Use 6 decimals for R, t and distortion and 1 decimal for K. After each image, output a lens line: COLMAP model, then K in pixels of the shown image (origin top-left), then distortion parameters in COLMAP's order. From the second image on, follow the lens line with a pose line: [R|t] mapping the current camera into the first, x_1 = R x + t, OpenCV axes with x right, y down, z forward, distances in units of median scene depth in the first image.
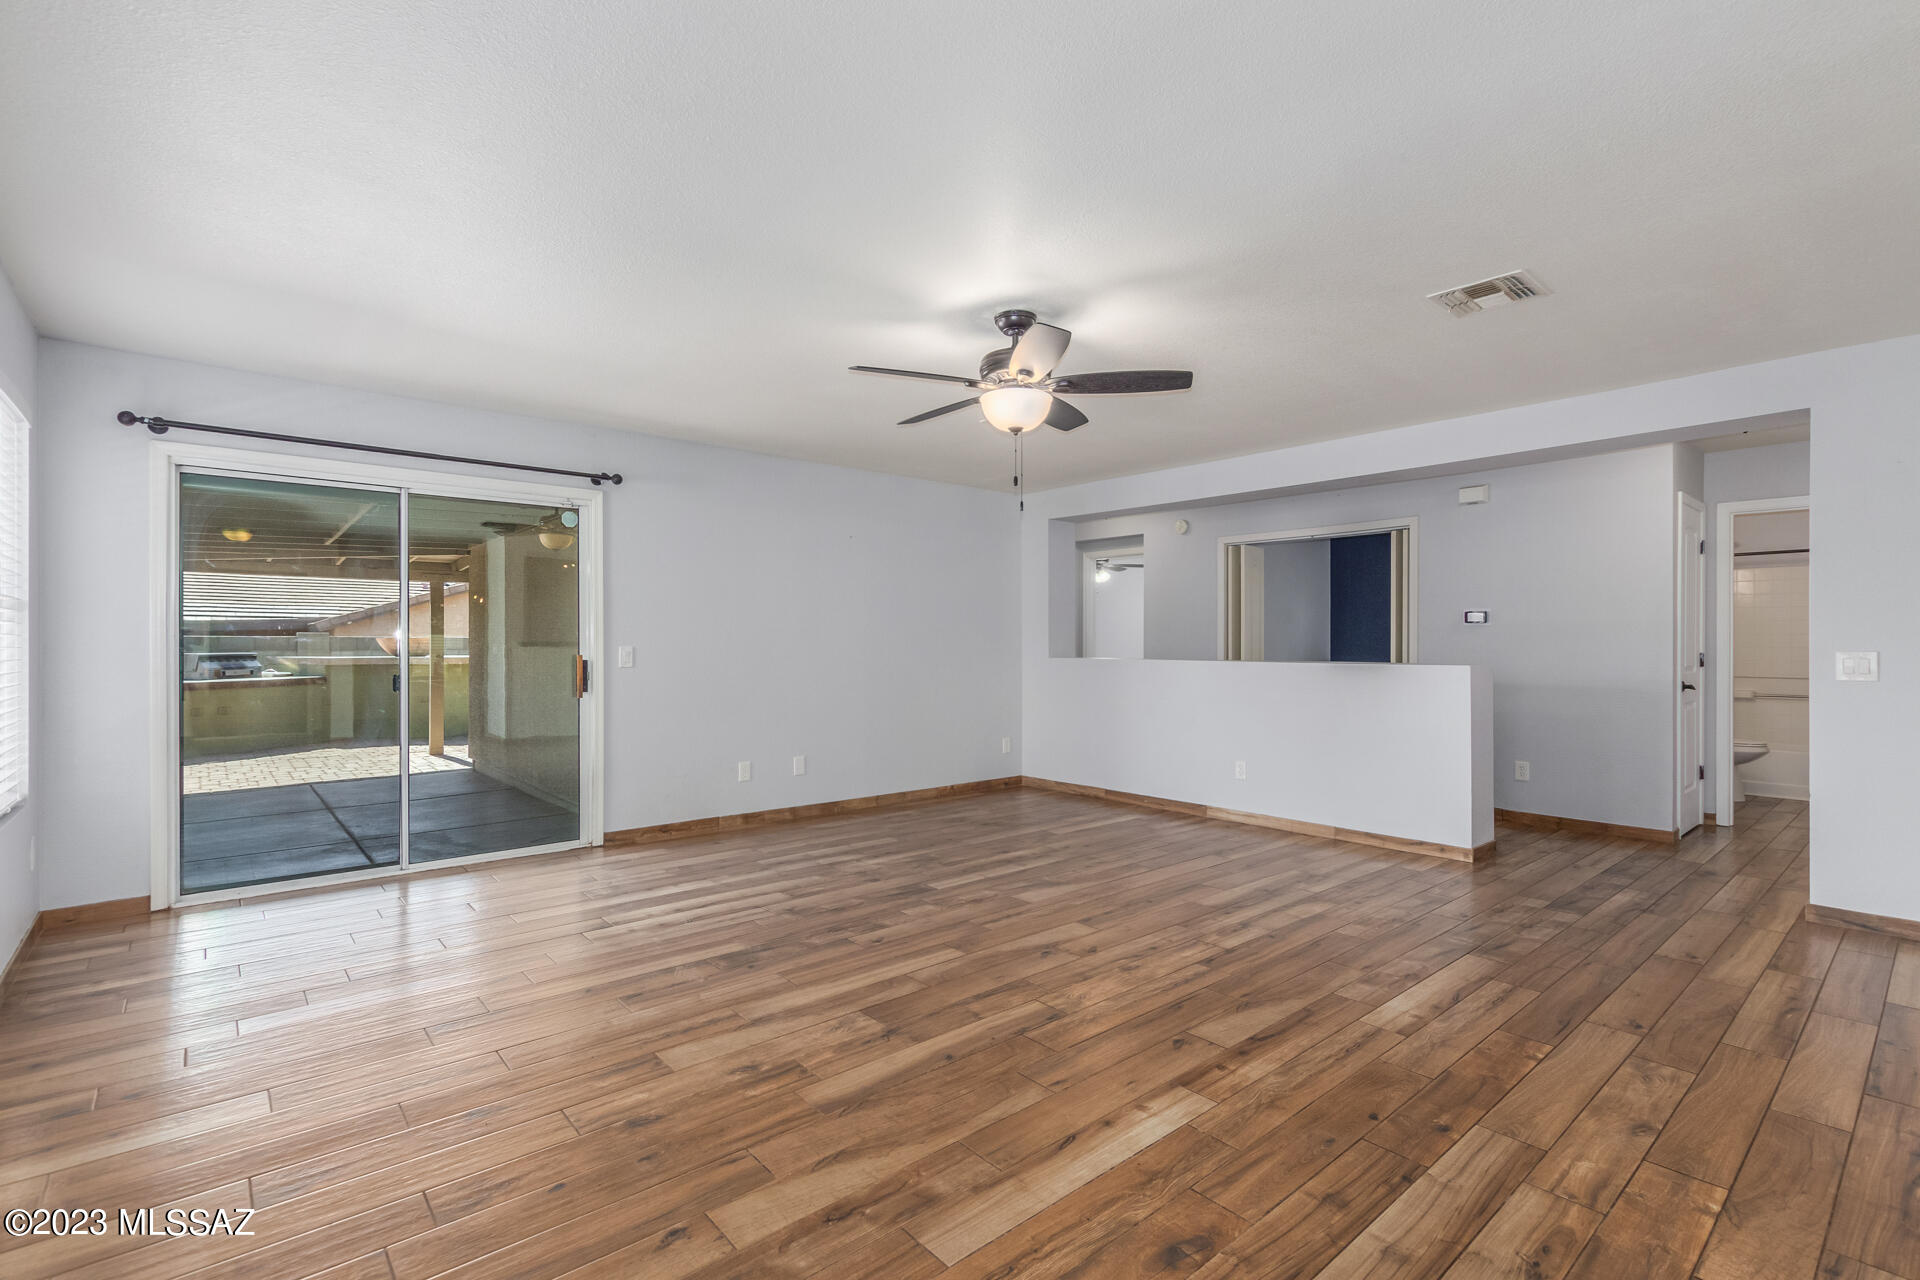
lens RADIAL K [[885.1, 0, 942.8], [0, 885.1, 641.2], [0, 0, 1]] dist [0.003779, -0.003079]
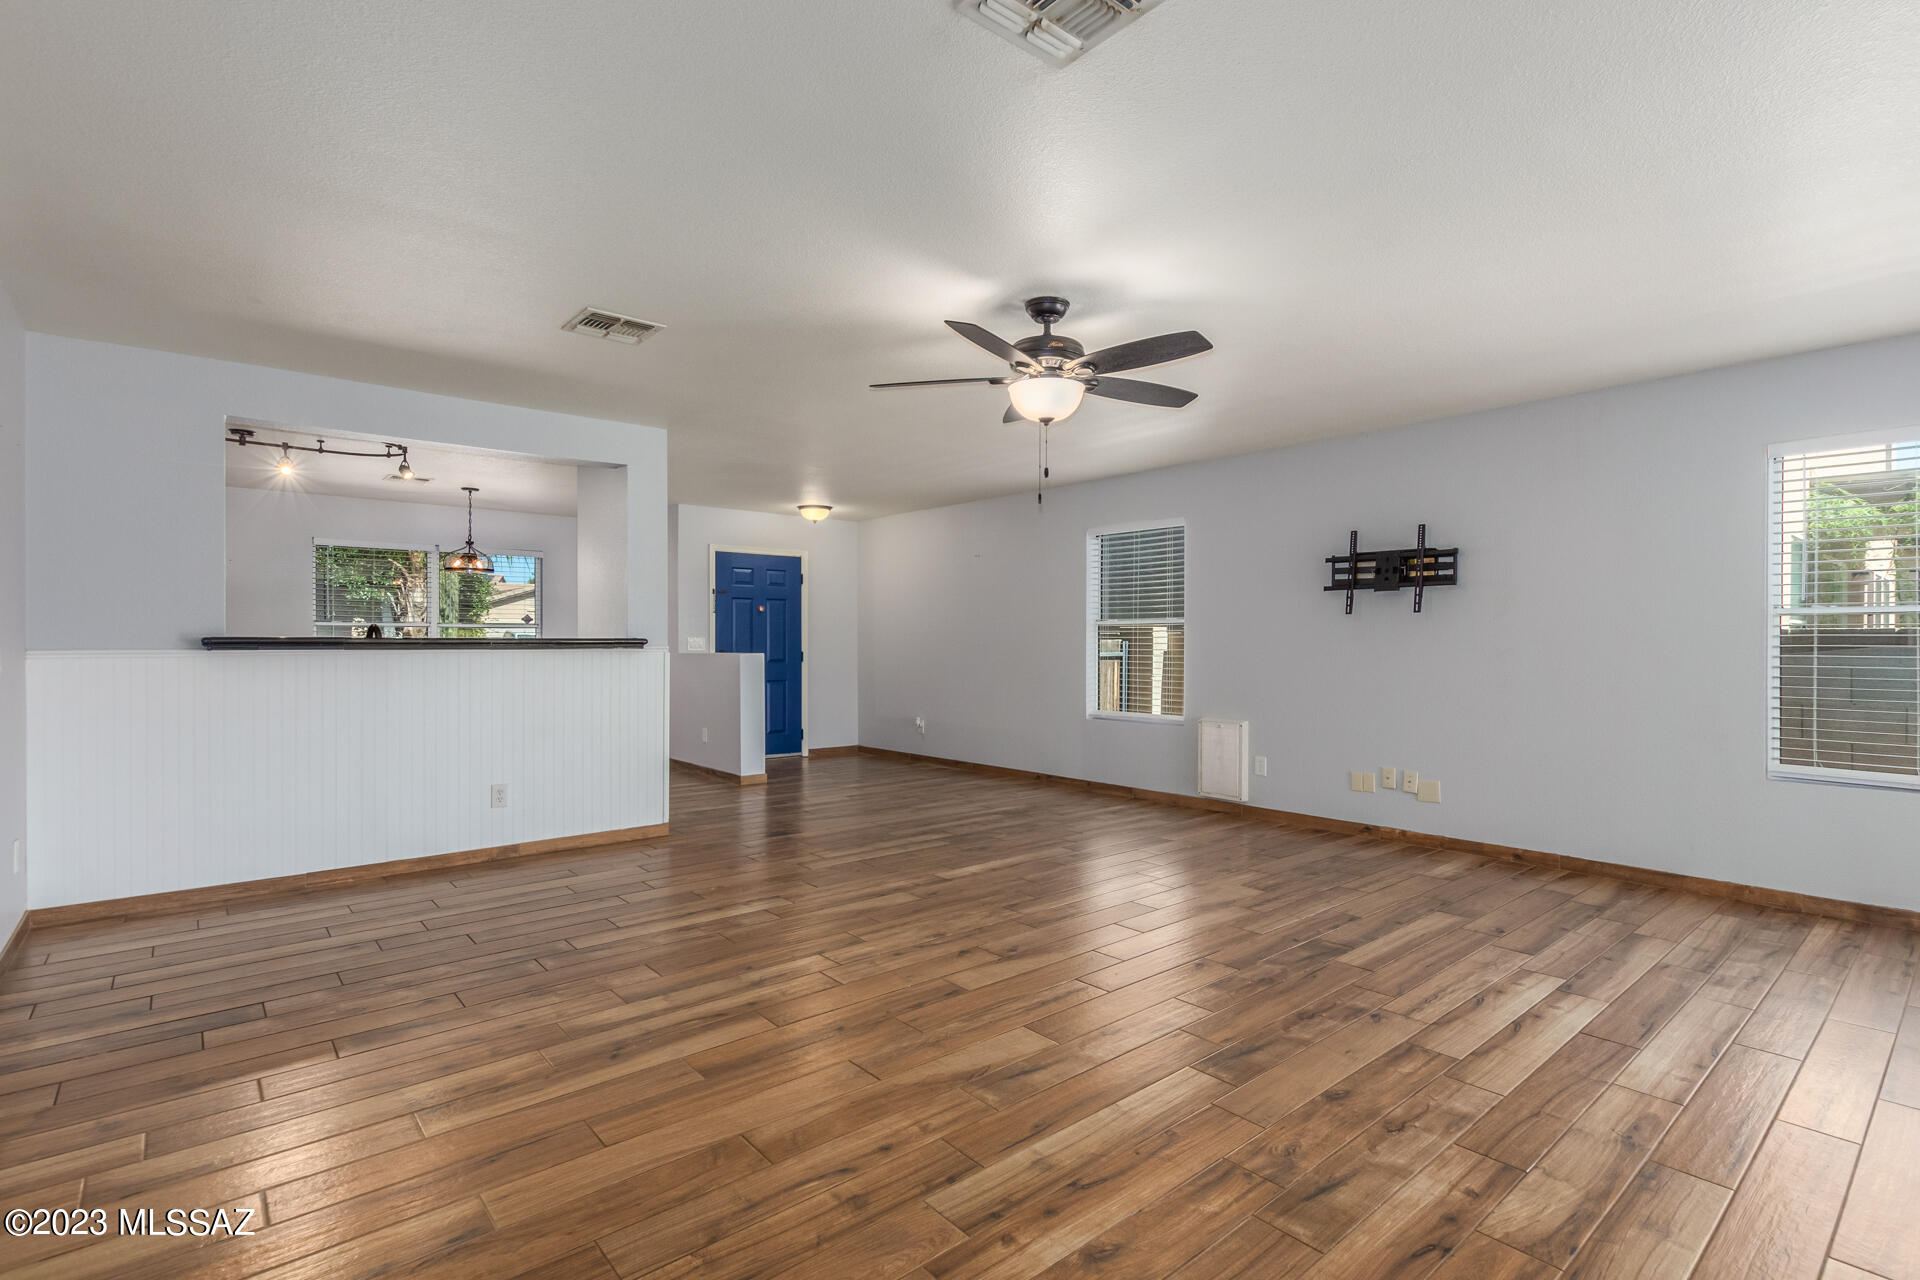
lens RADIAL K [[885.1, 0, 954.6], [0, 885.1, 587.5], [0, 0, 1]] dist [0.003779, -0.003079]
pose [[-0.999943, -0.006721, -0.008253, 0.166407], [-0.006164, 0.997819, -0.065722, 0.016346], [0.008676, -0.065668, -0.997804, 1.741680]]
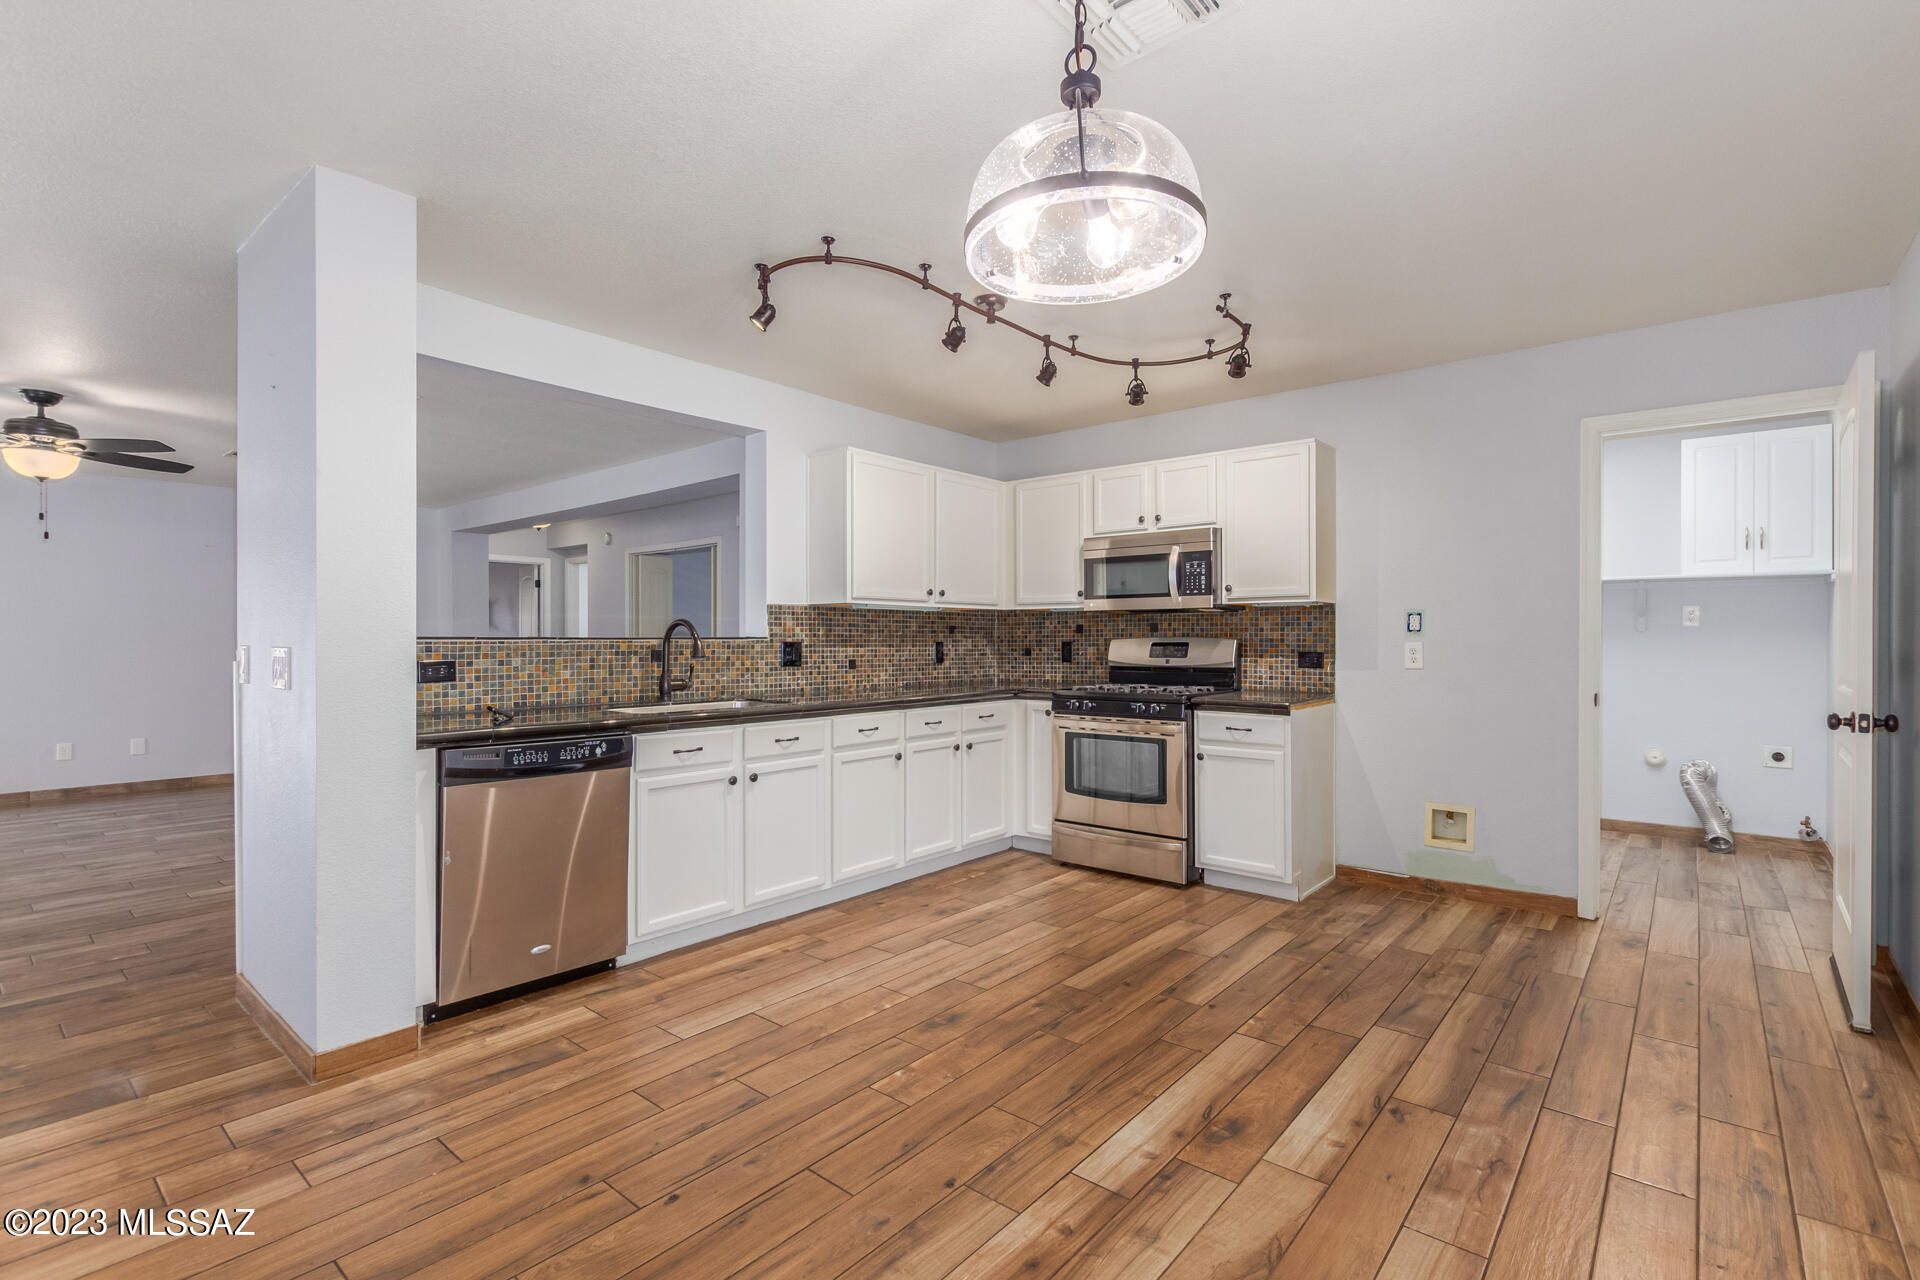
lens RADIAL K [[885.1, 0, 948.4], [0, 885.1, 639.5], [0, 0, 1]] dist [0.003779, -0.003079]
pose [[0.985849, -0.003085, 0.167607, 1.062109], [0.002832, 0.999994, 0.001746, 0.005840], [-0.167611, -0.001247, 0.985852, -0.480263]]
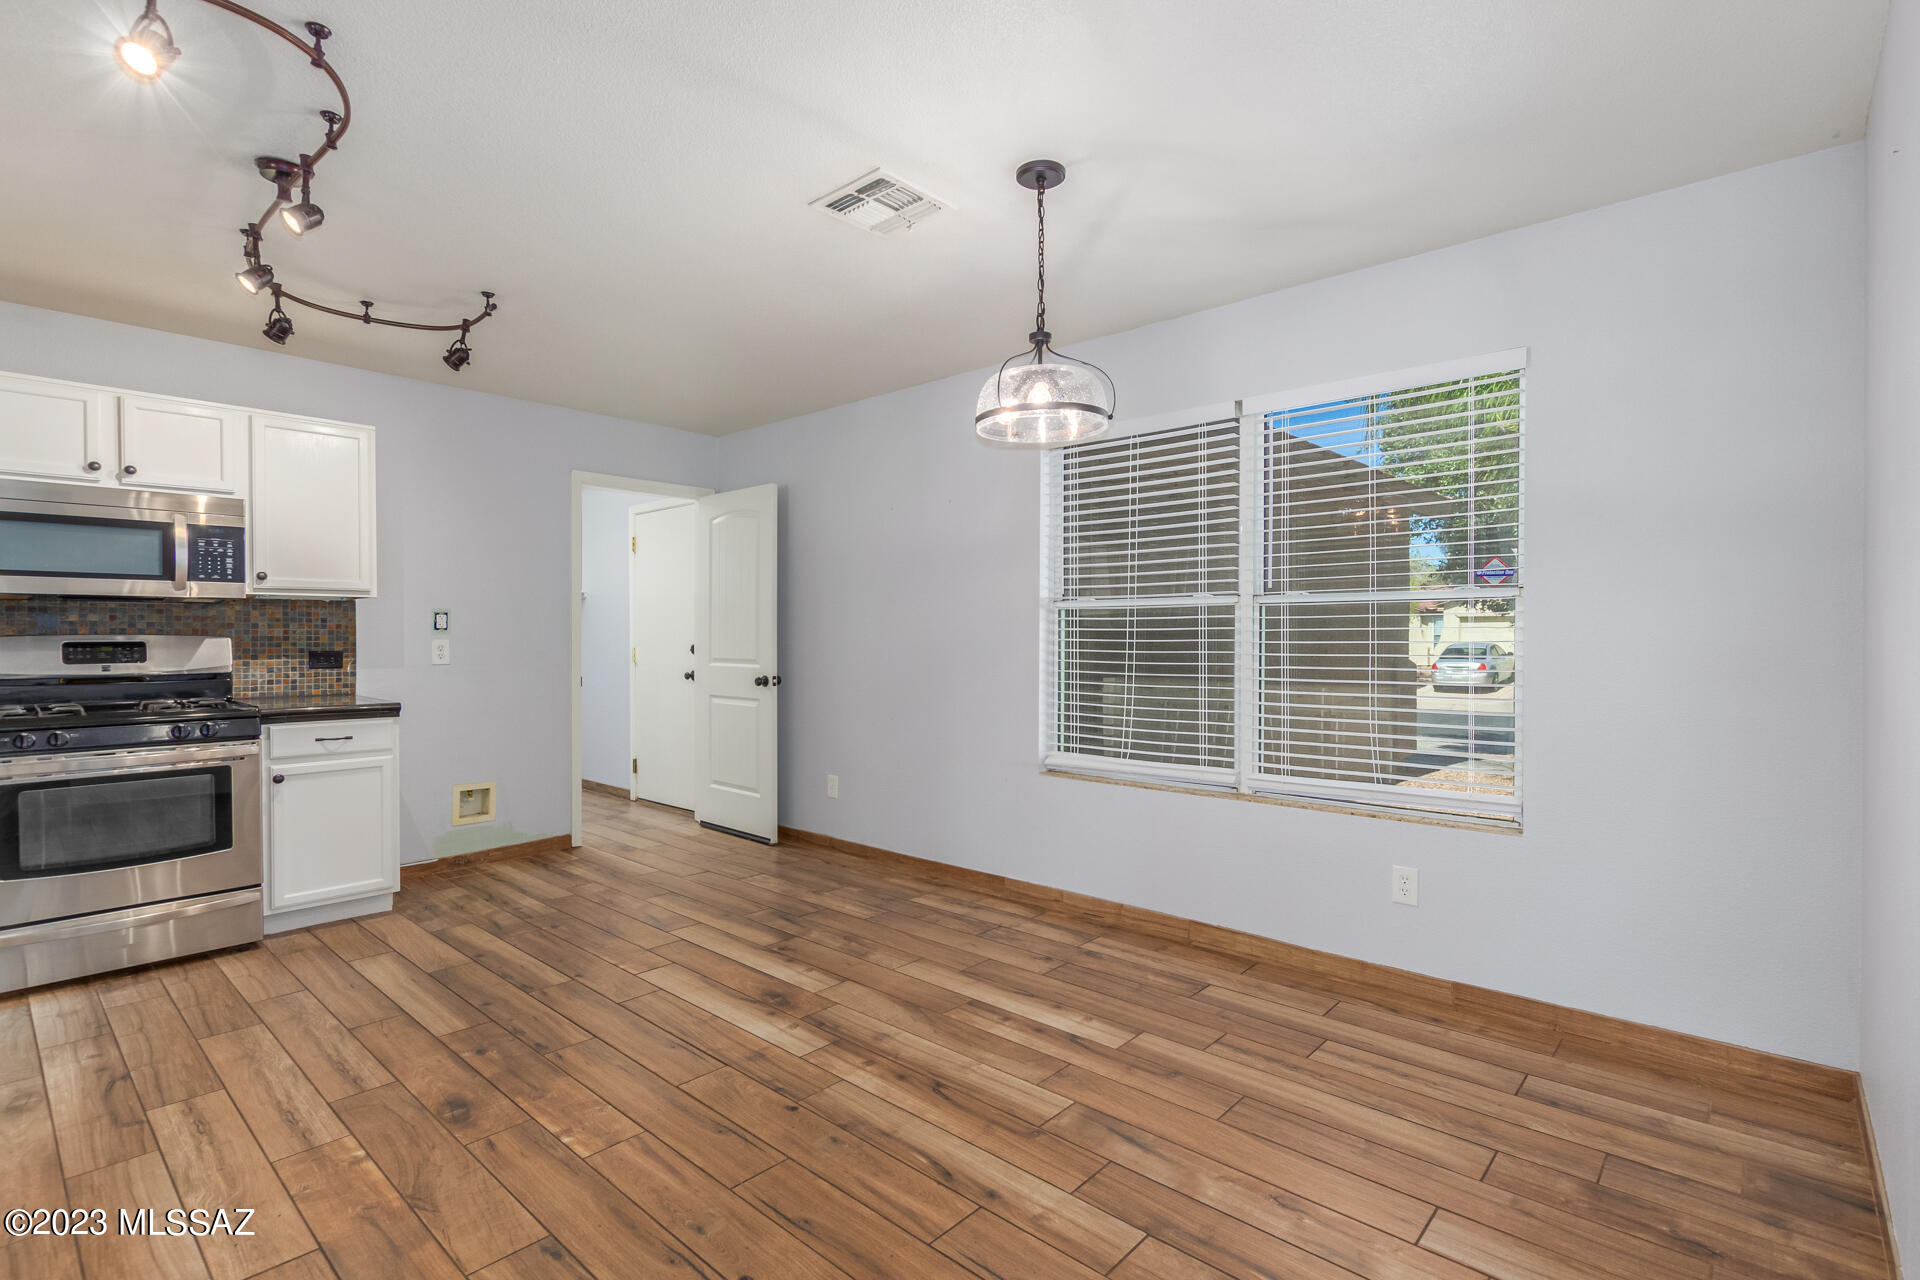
lens RADIAL K [[885.1, 0, 955.2], [0, 885.1, 650.6], [0, 0, 1]] dist [0.003779, -0.003079]
pose [[-0.120859, -0.018647, 0.992494, 0.580172], [0.005486, 0.999796, 0.019453, 0.009068], [-0.992654, 0.007796, -0.120732, -0.031602]]
